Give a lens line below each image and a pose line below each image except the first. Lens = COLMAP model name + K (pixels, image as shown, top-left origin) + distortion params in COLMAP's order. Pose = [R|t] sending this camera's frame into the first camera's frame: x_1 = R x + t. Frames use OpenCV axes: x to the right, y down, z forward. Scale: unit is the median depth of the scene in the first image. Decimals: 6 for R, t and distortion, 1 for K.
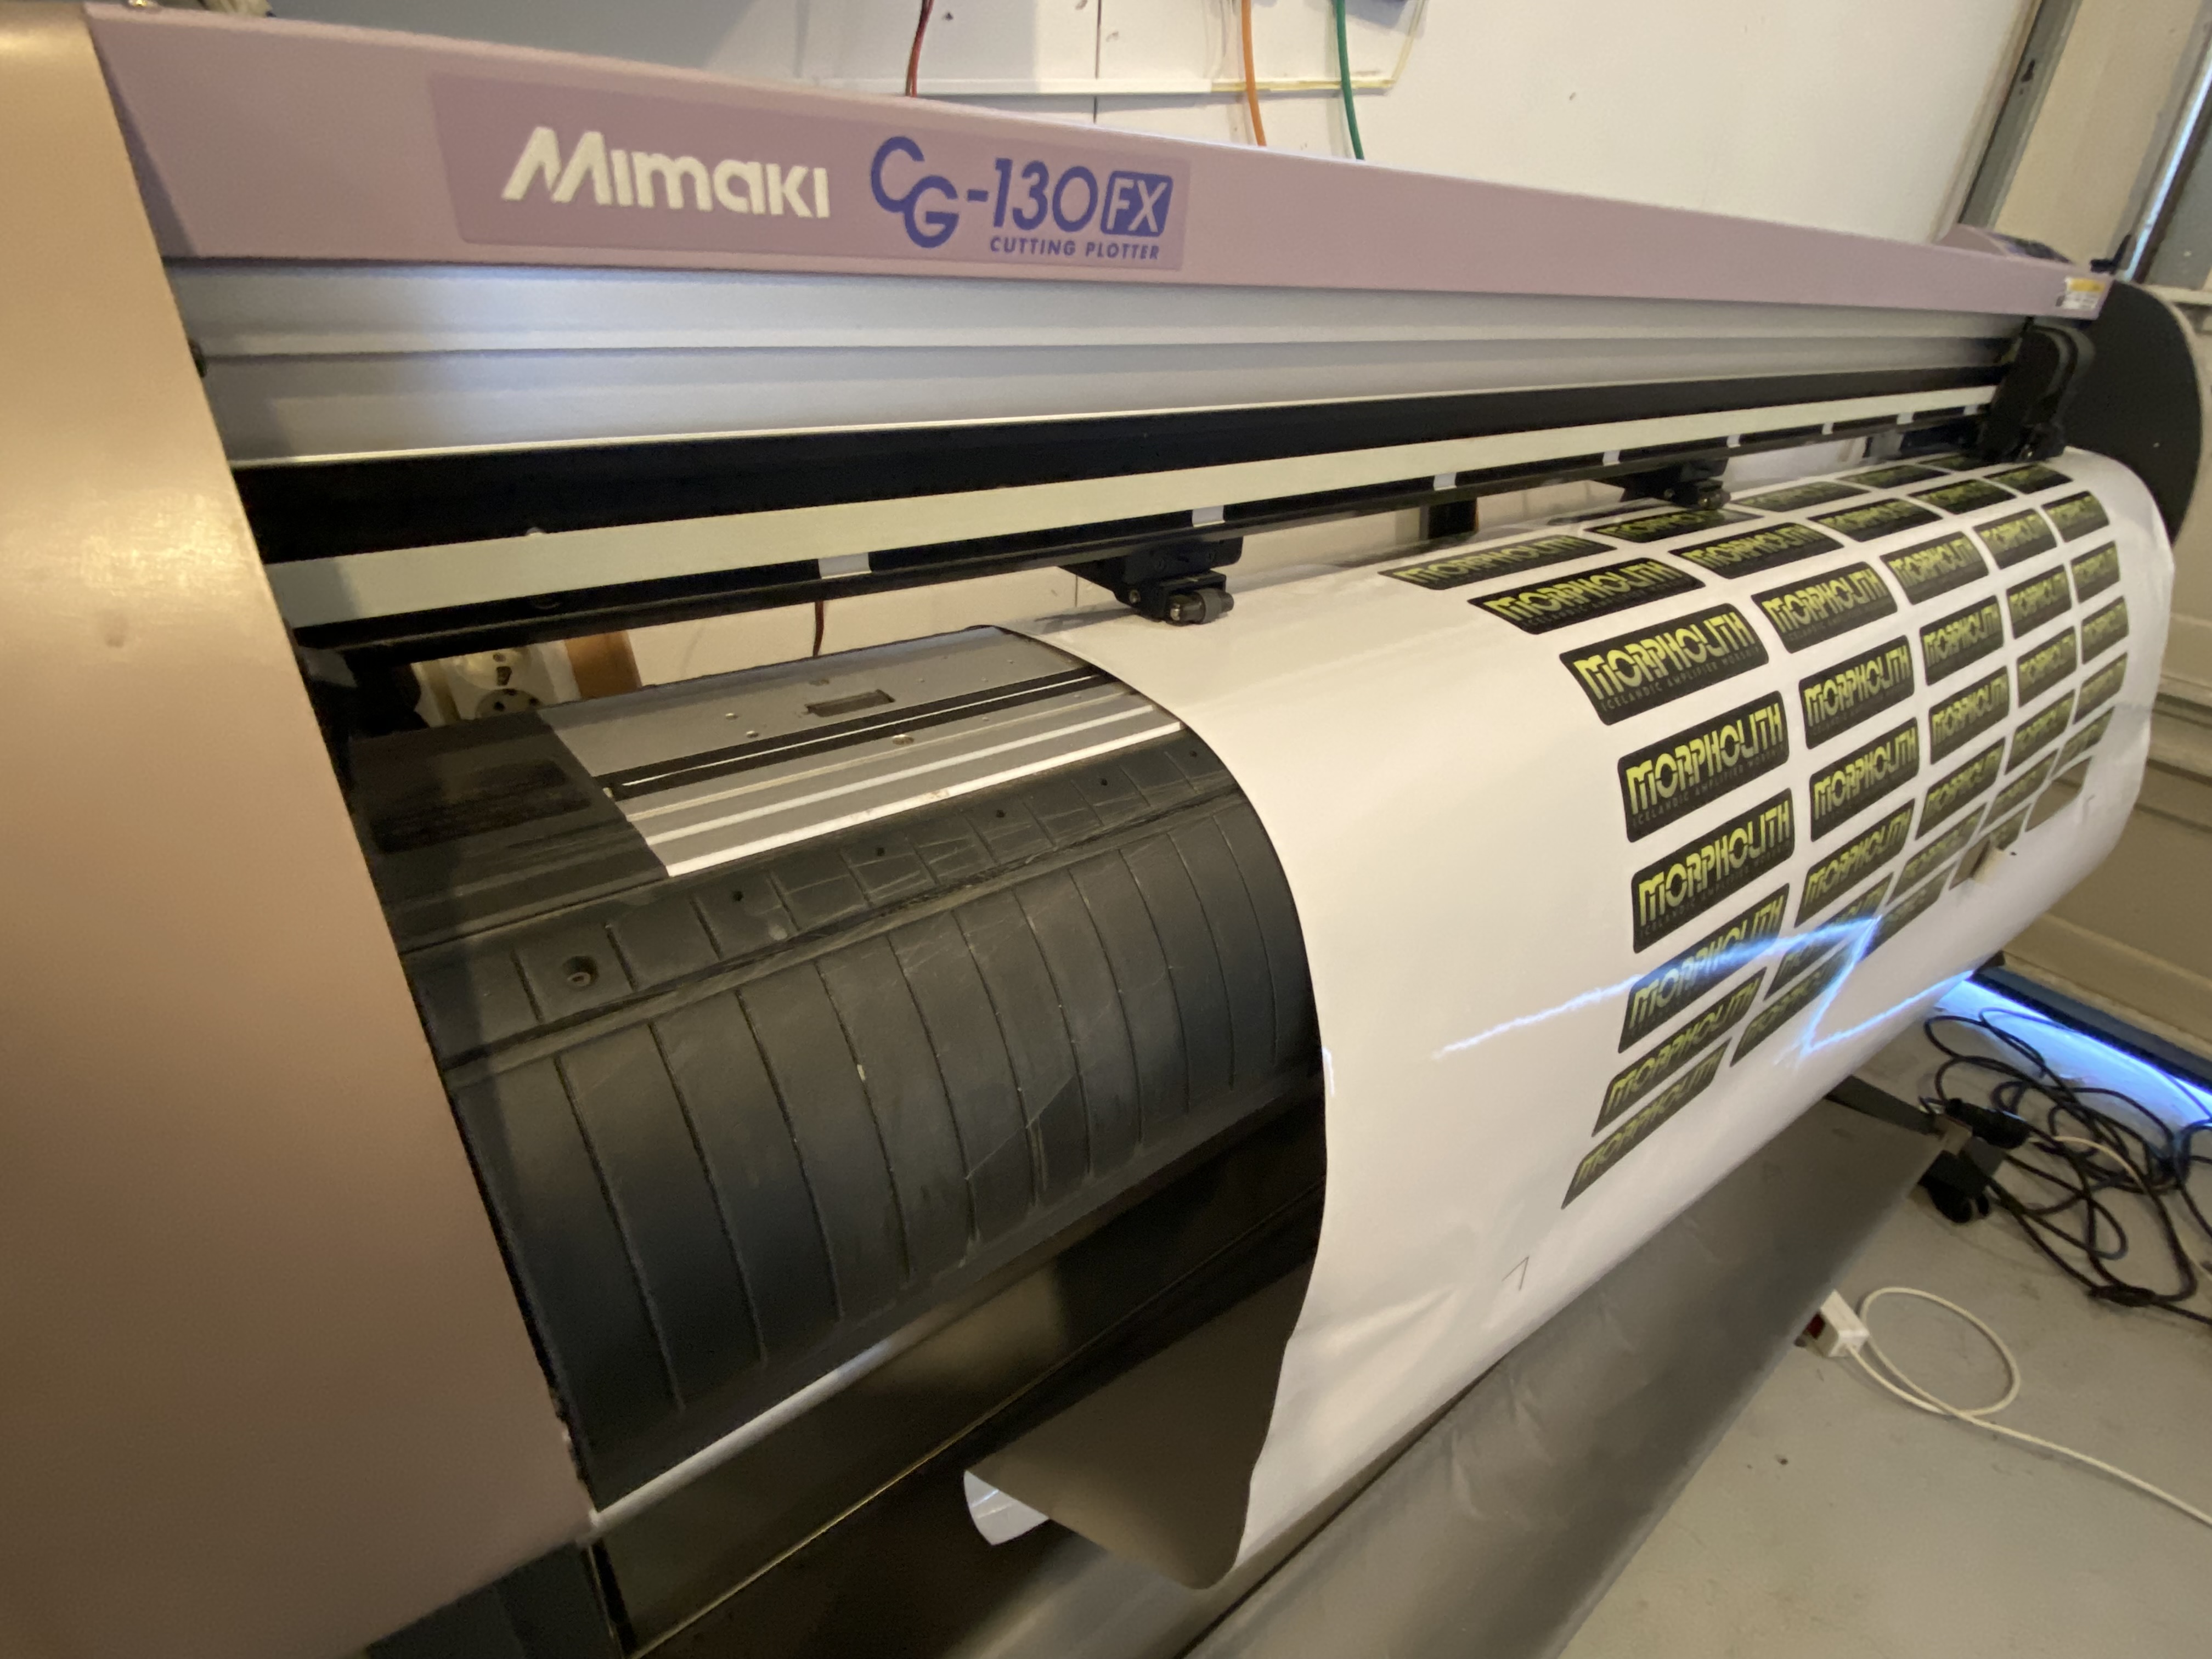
lens RADIAL K [[1013.1, 0, 1106.0], [0, 1013.1, 829.5], [0, 0, 1]] dist [0.013636, -0.000236]
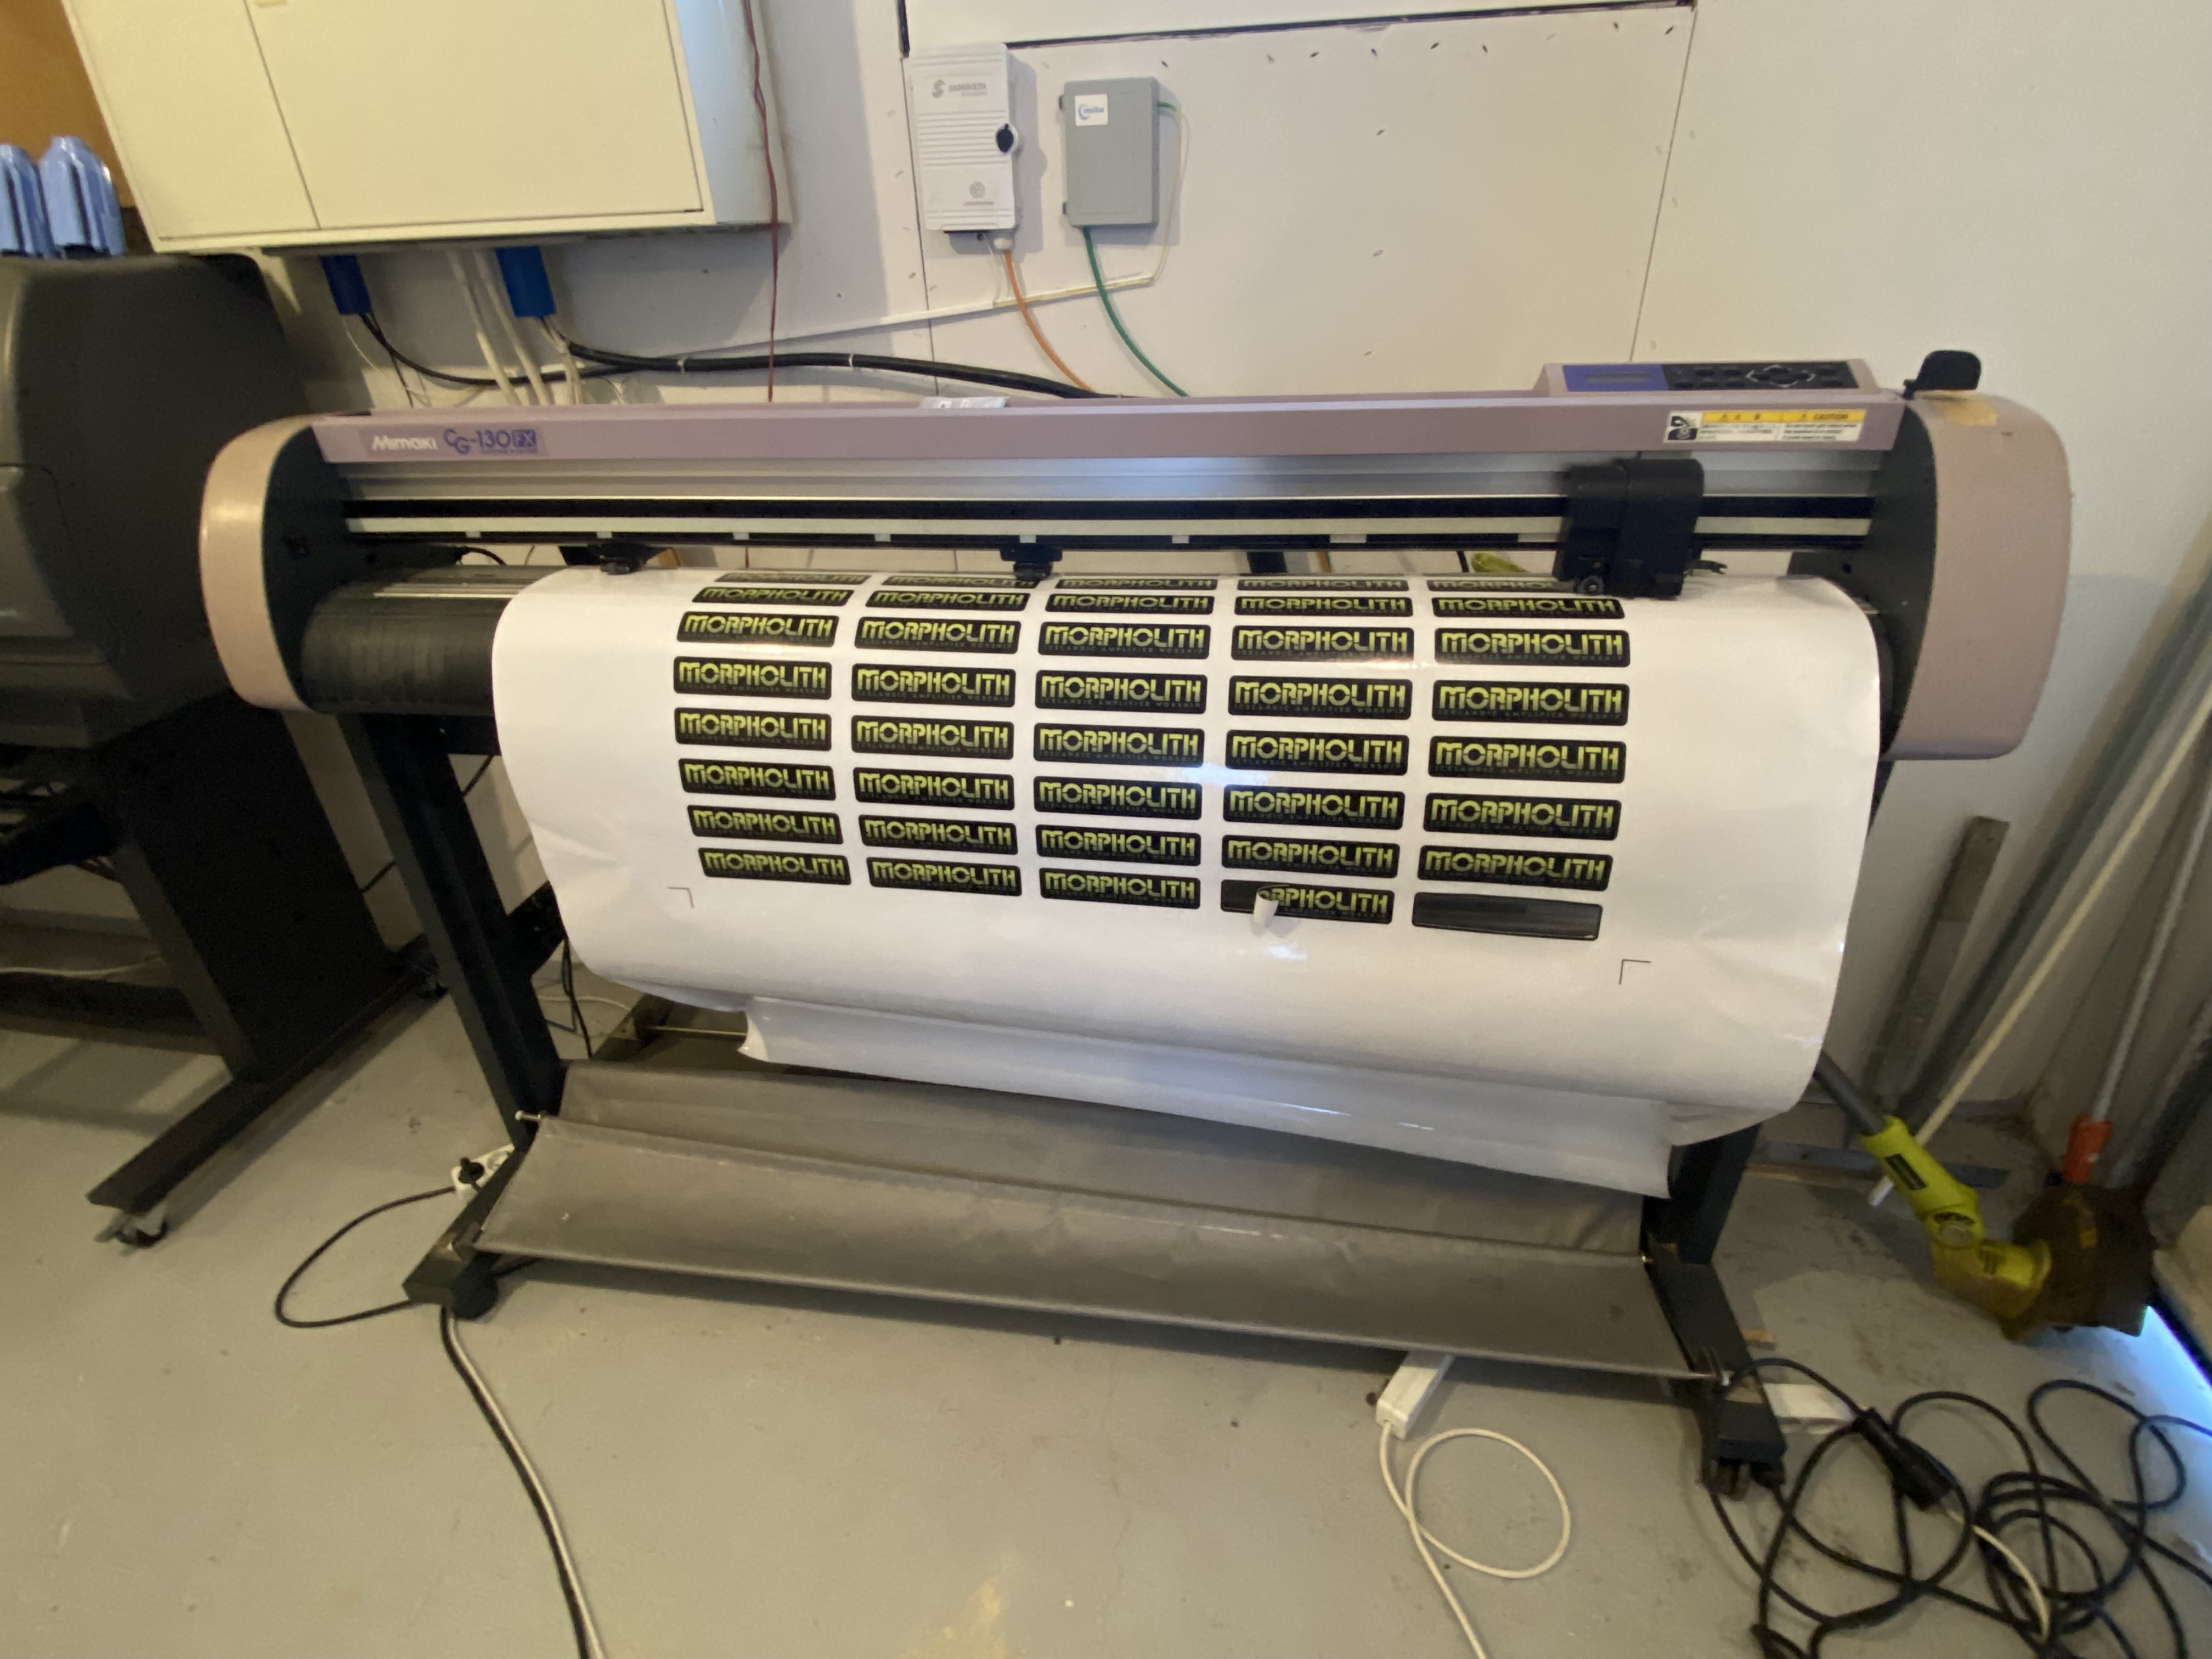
lens RADIAL K [[1013.1, 0, 1106.0], [0, 1013.1, 829.5], [0, 0, 1]] dist [0.013636, -0.000236]
pose [[0.673950, 0.292434, -0.678435, 1.966869], [-0.303790, 0.946788, 0.106323, -0.165339], [0.673426, 0.134446, 0.726926, 0.011213]]
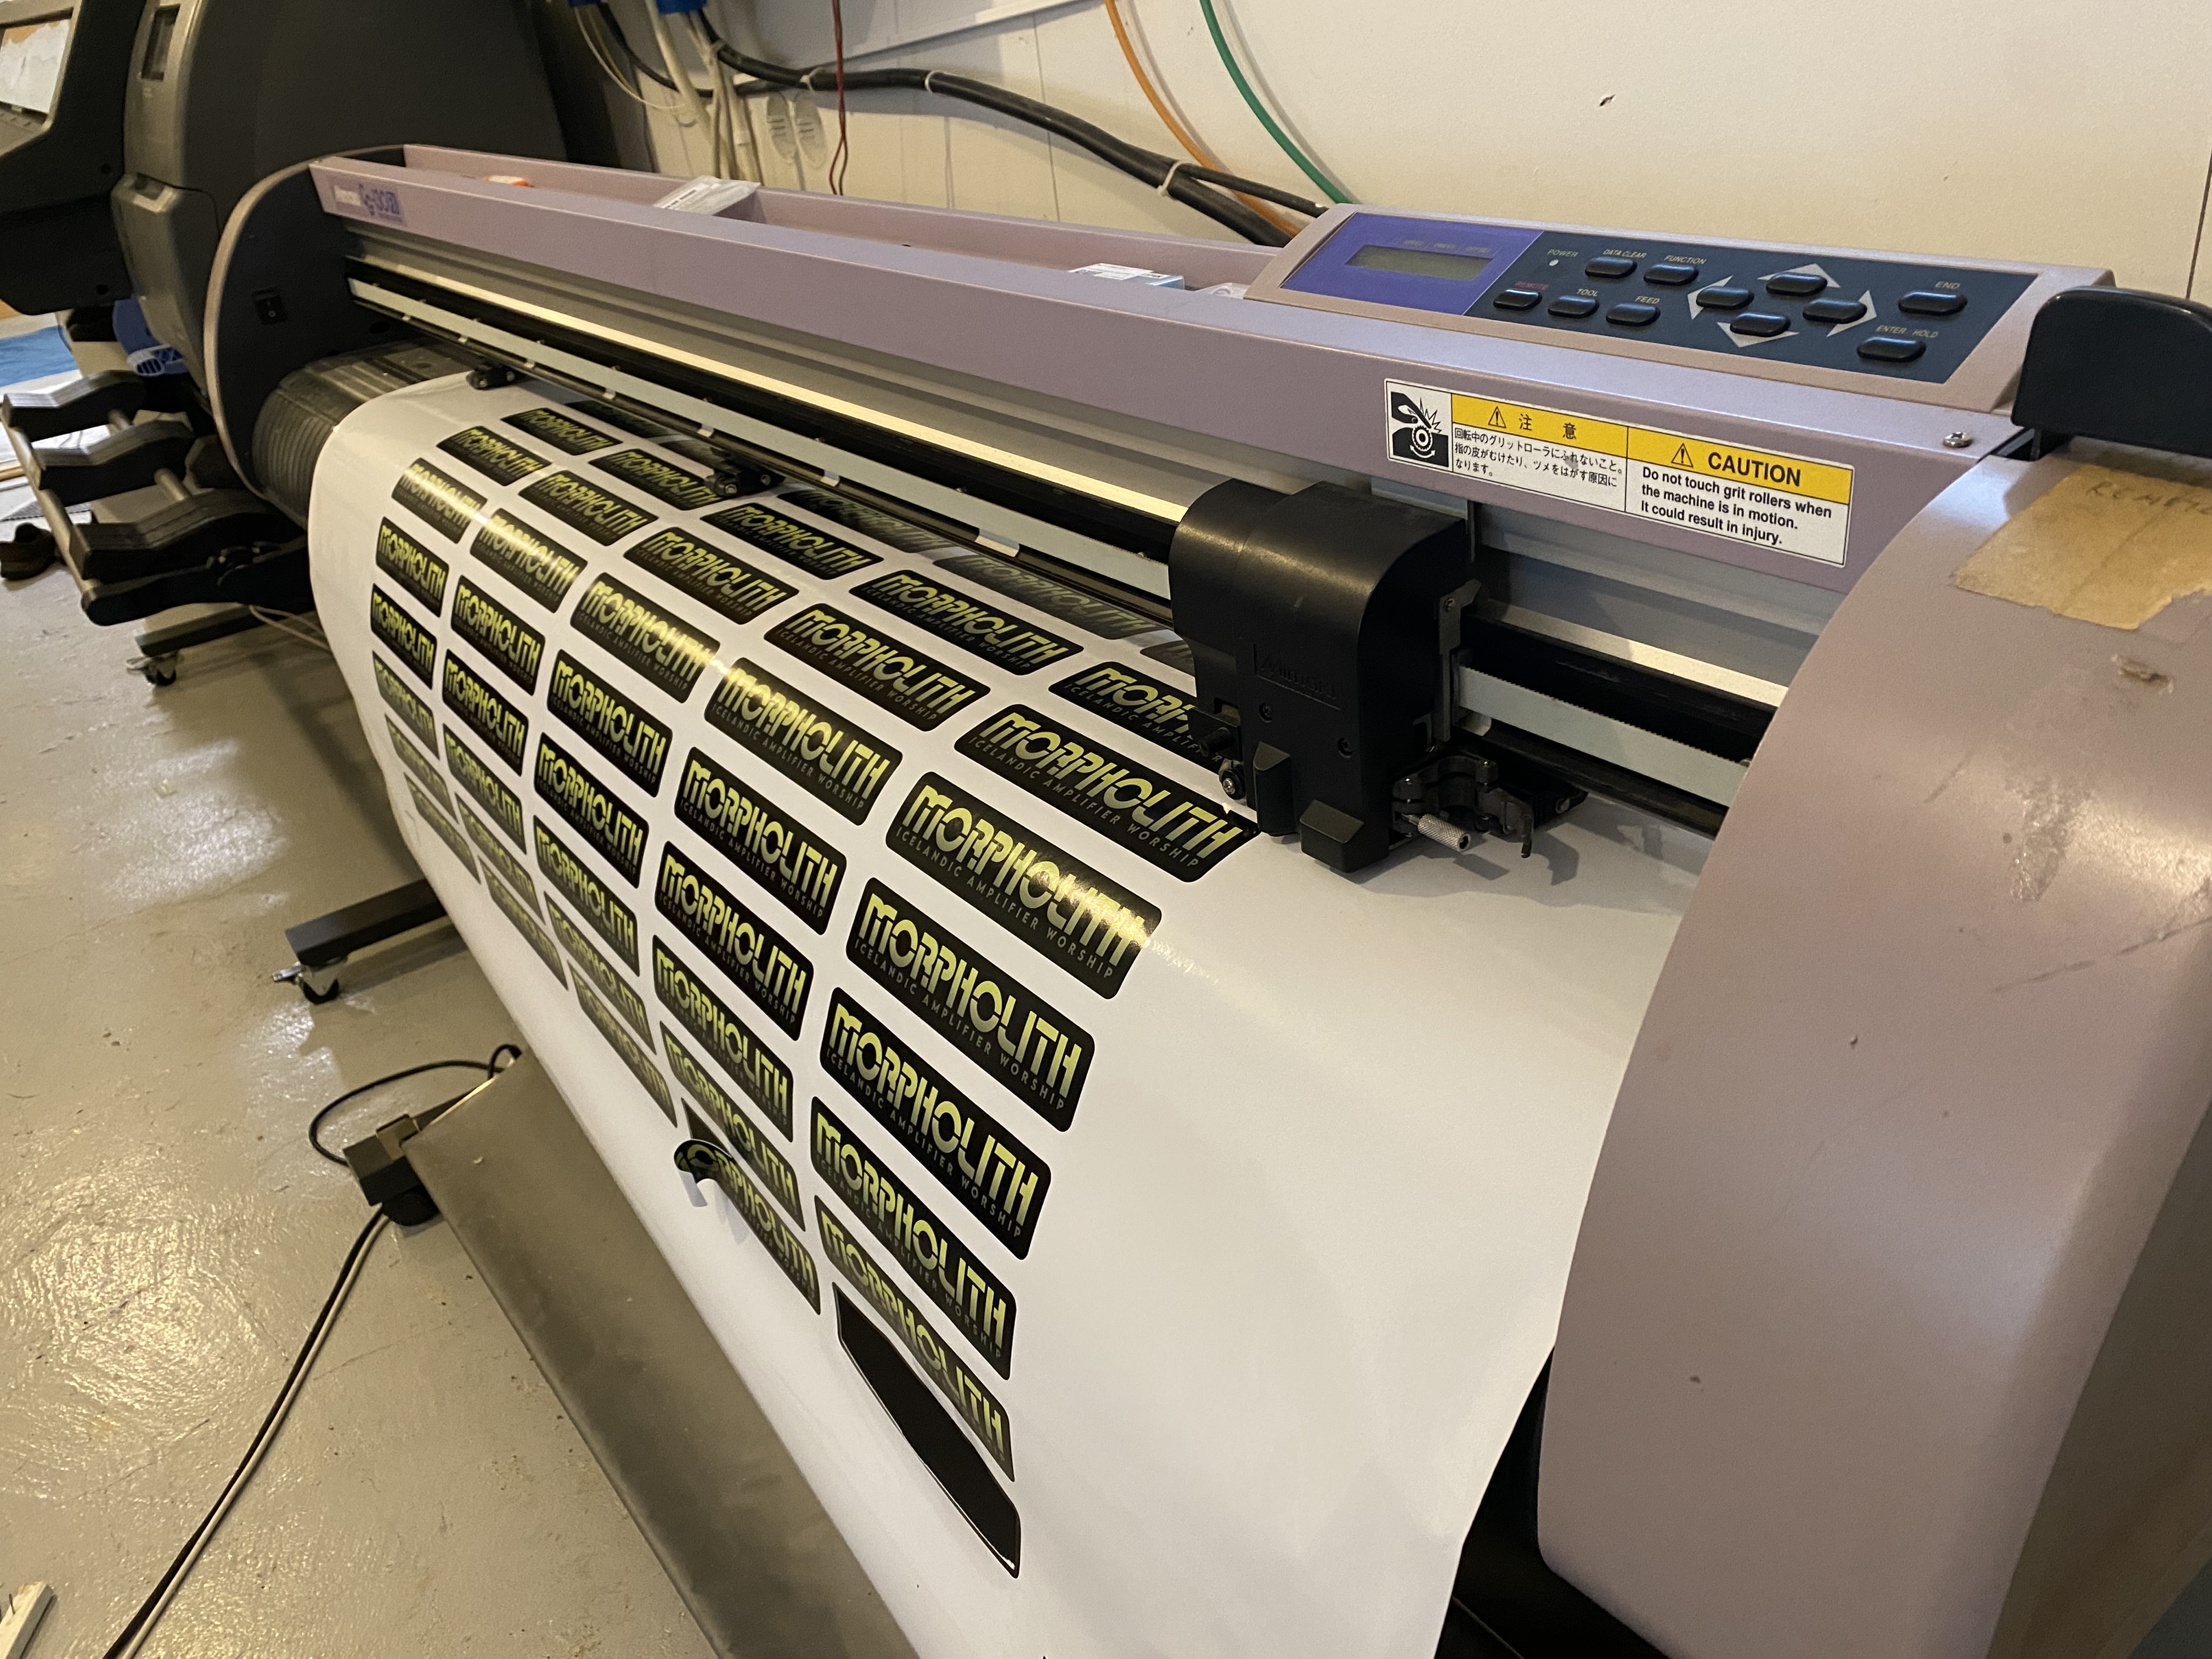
lens RADIAL K [[1664.4, 0, 1106.0], [0, 1664.4, 829.5], [0, 0, 1]] dist [0.081786, -0.000165]
pose [[-0.071259, 0.436513, -0.896872, 2.223727], [-0.396035, 0.812864, 0.427092, -0.921599], [0.915466, 0.385627, 0.114951, 1.352104]]
